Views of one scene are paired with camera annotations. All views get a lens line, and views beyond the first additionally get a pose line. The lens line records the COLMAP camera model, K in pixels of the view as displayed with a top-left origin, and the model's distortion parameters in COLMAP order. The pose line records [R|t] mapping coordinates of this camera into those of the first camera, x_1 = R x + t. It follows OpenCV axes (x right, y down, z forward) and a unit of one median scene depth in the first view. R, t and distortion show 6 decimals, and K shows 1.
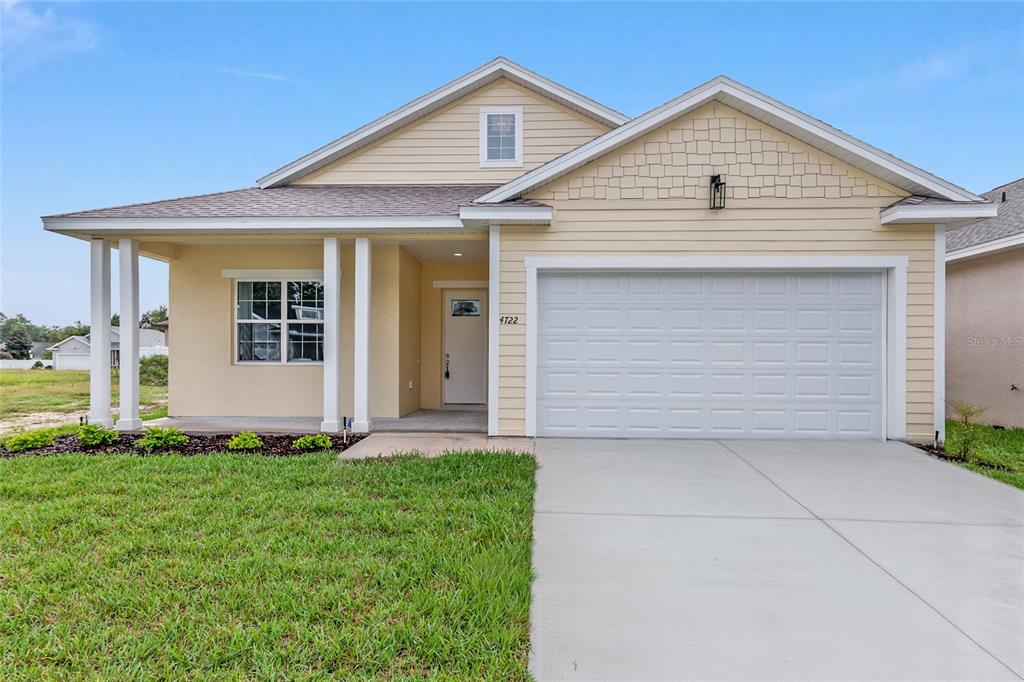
lens RADIAL K [[605.6, 0, 510.7], [0, 605.6, 351.5], [0, 0, 1]] dist [-0.001484, -0.004011]
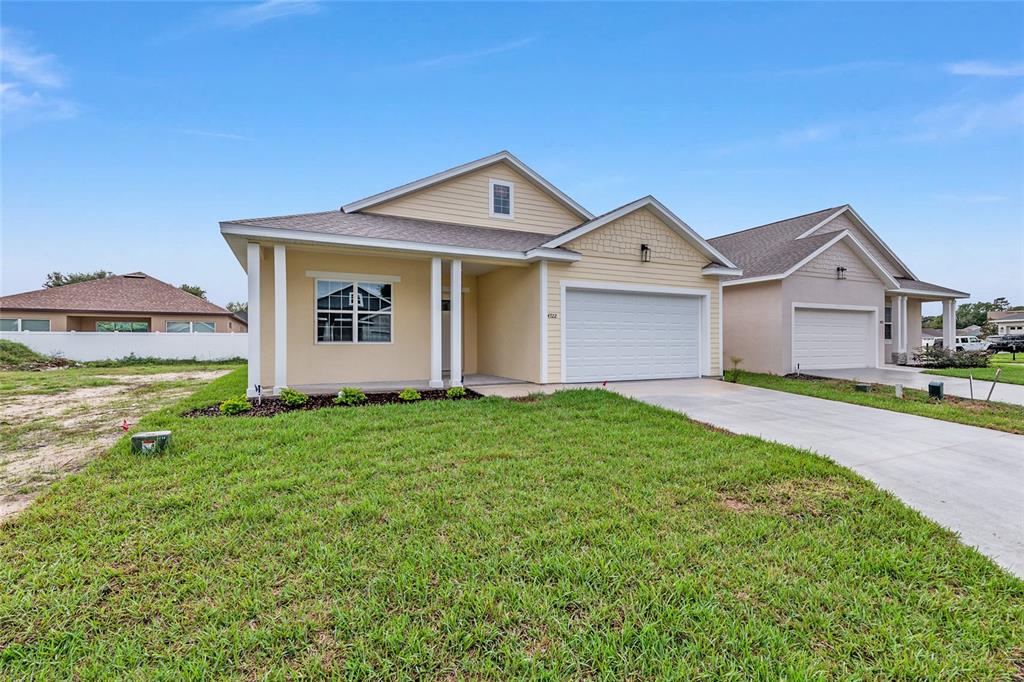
lens RADIAL K [[448.8, 0, 511.6], [0, 448.8, 338.3], [0, 0, 1]] dist [-0.006082, -0.000087]
pose [[0.878293, -0.002946, 0.478113, -0.717069], [-0.001963, 0.999950, 0.009768, -0.000642], [-0.478118, -0.009517, 0.878244, -0.070096]]
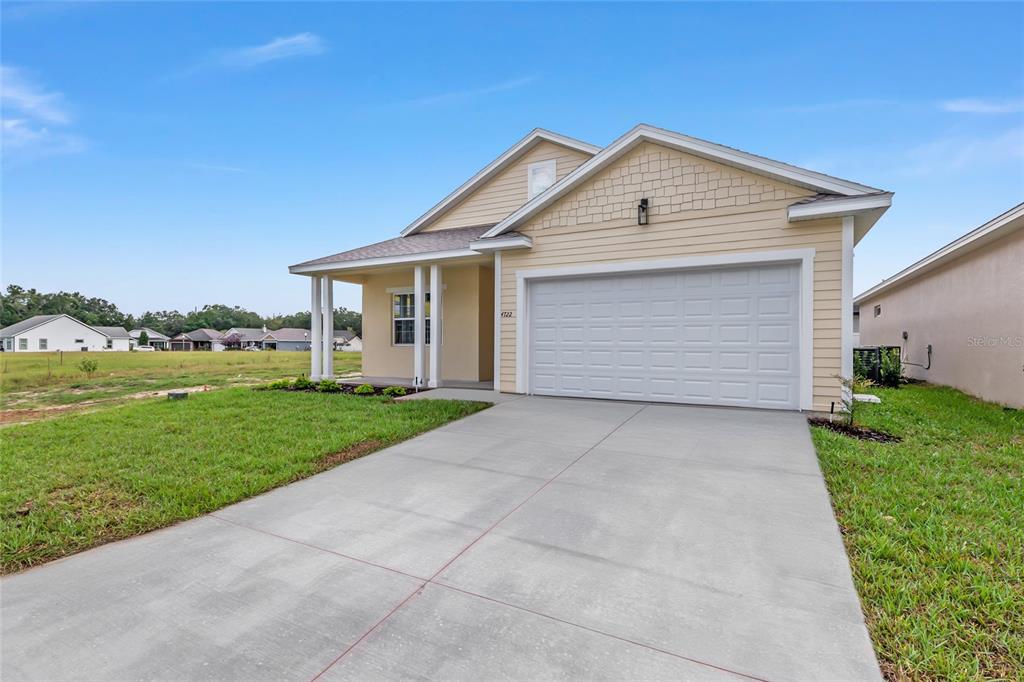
lens RADIAL K [[480.5, 0, 513.9], [0, 480.5, 338.4], [0, 0, 1]] dist [0.000575, 0.000680]
pose [[0.905281, -0.007525, -0.424747, 0.512446], [0.008816, 0.999961, 0.001073, 0.005891], [0.424722, -0.004716, 0.905312, -0.056793]]
